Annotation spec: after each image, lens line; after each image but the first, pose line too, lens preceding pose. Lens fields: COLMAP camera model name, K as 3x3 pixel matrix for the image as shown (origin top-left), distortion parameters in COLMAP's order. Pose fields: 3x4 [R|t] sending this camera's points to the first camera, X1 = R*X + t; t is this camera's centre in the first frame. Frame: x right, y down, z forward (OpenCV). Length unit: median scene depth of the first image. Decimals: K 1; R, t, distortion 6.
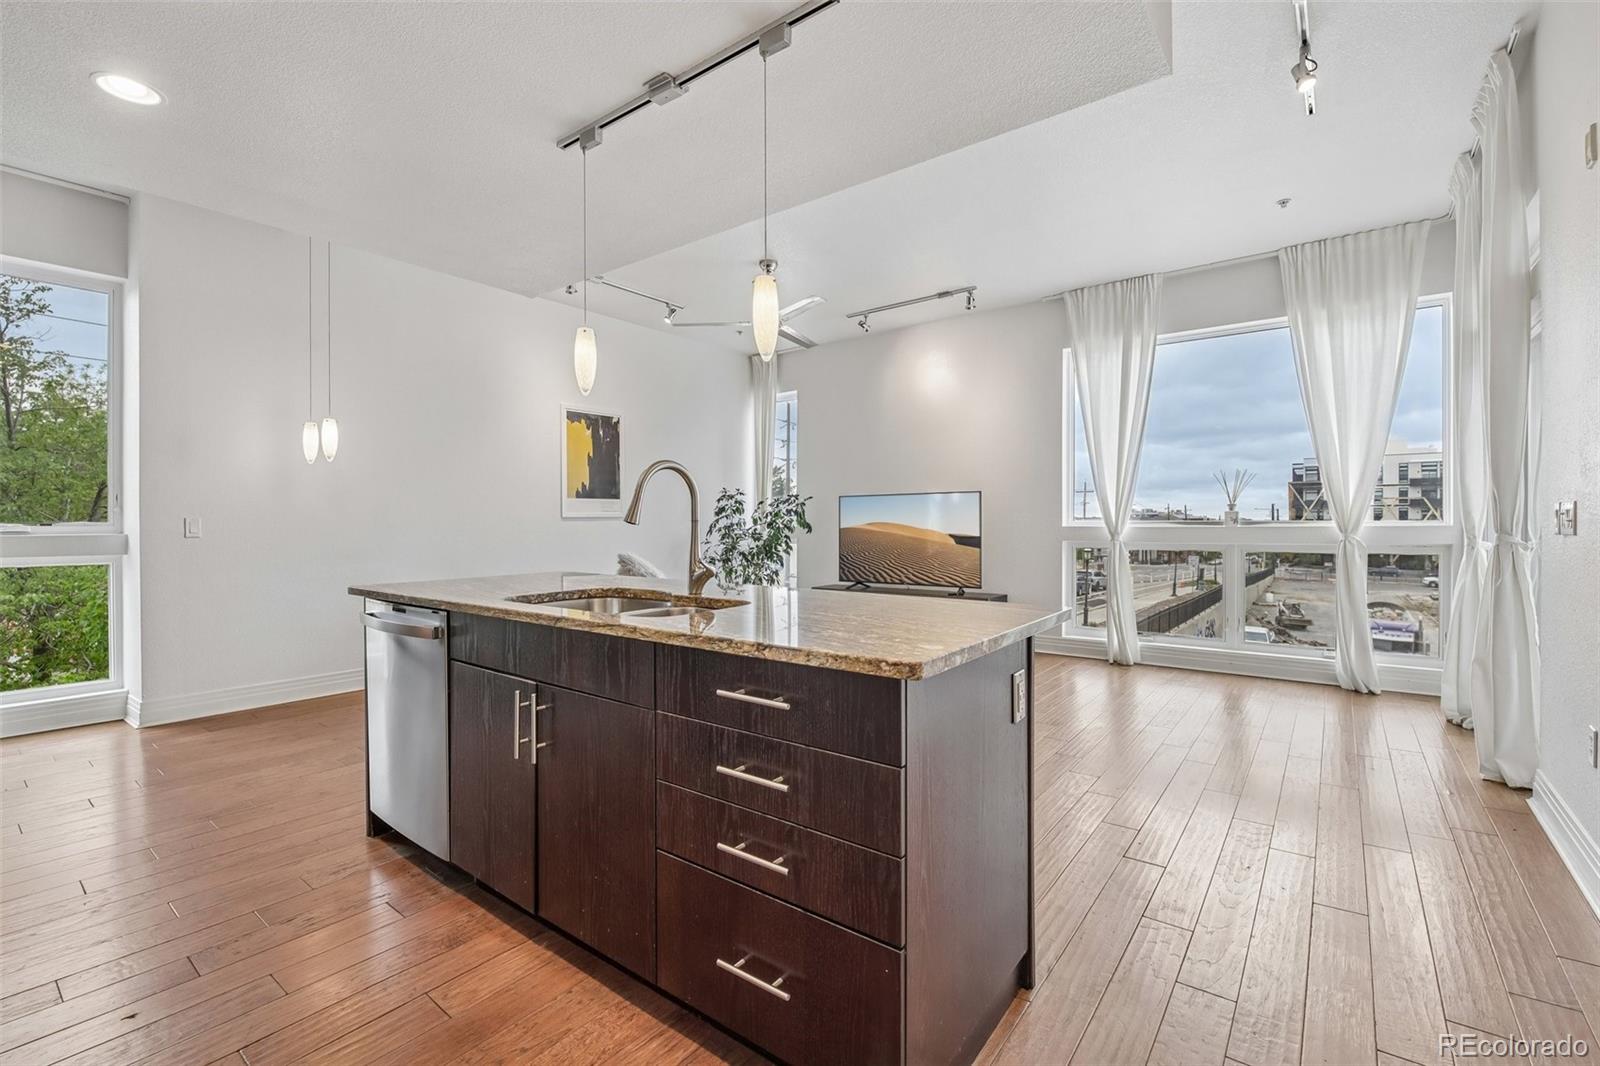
lens RADIAL K [[699.3, 0, 792.4], [0, 699.3, 527.3], [0, 0, 1]] dist [0.002173, -0.007279]
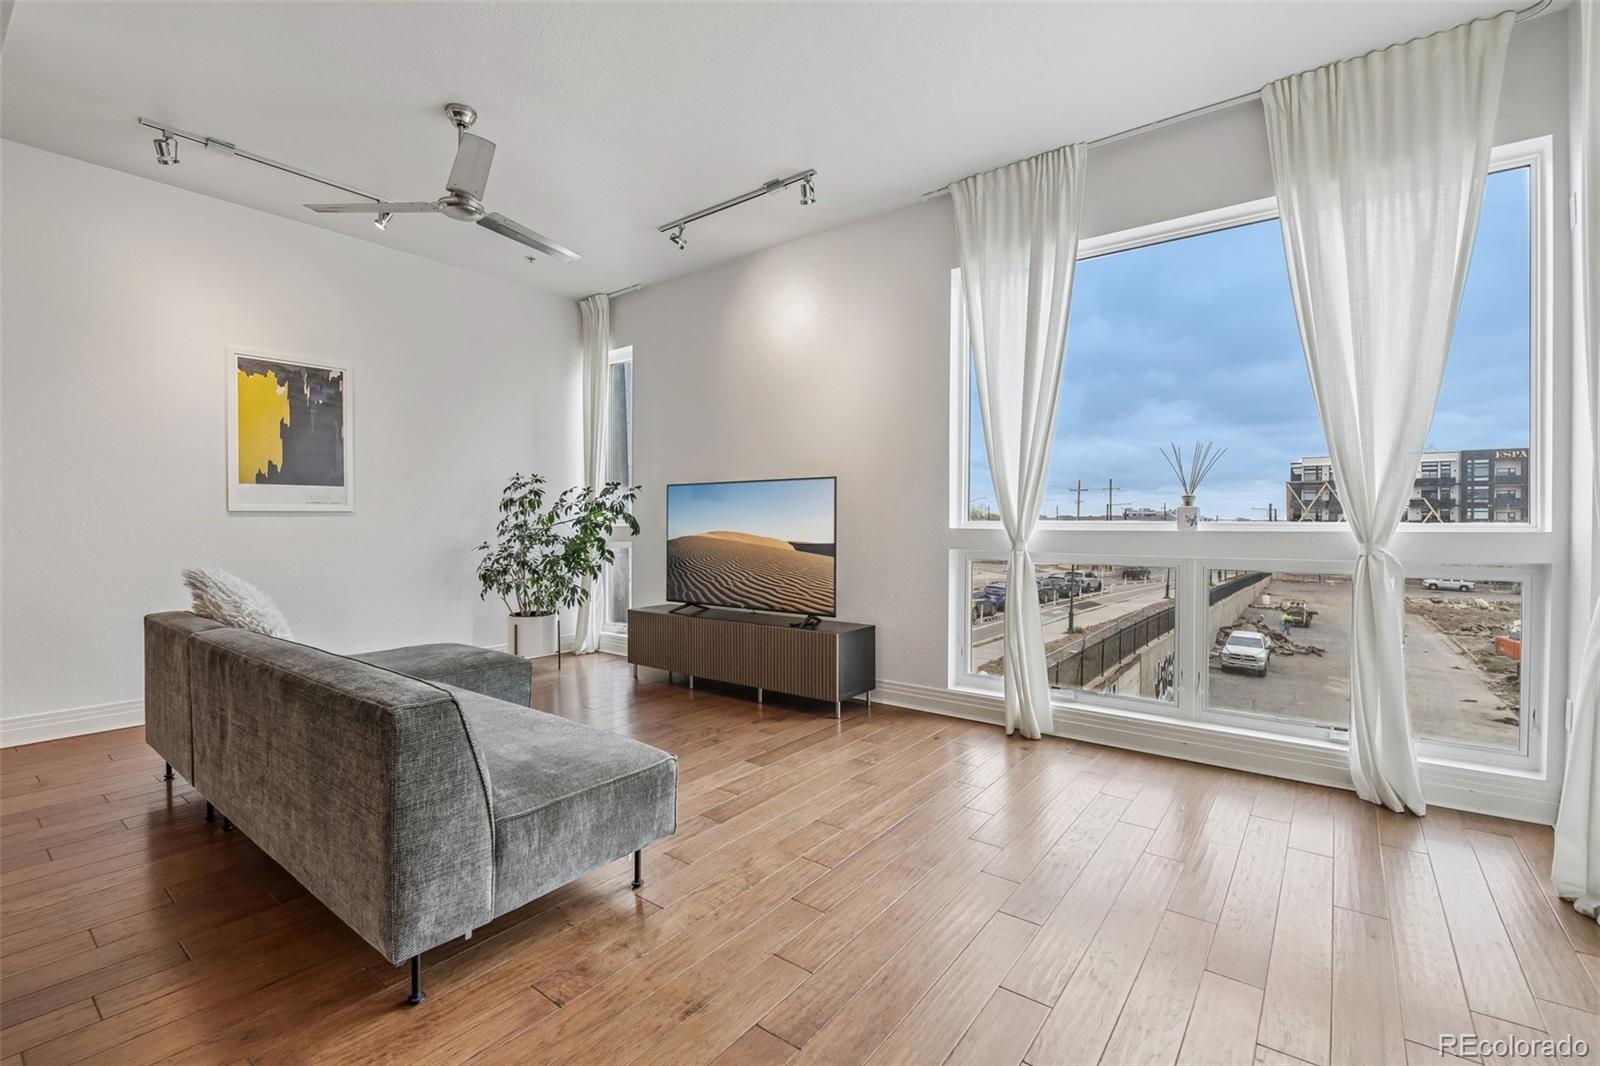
lens RADIAL K [[699.3, 0, 792.5], [0, 699.3, 526.4], [0, 0, 1]] dist [0.002173, -0.007279]
pose [[0.999983, 0.005496, 0.001729, 0.227137], [-0.005501, 0.999982, 0.002522, -0.003853], [-0.001715, -0.002531, 0.999995, 0.307655]]
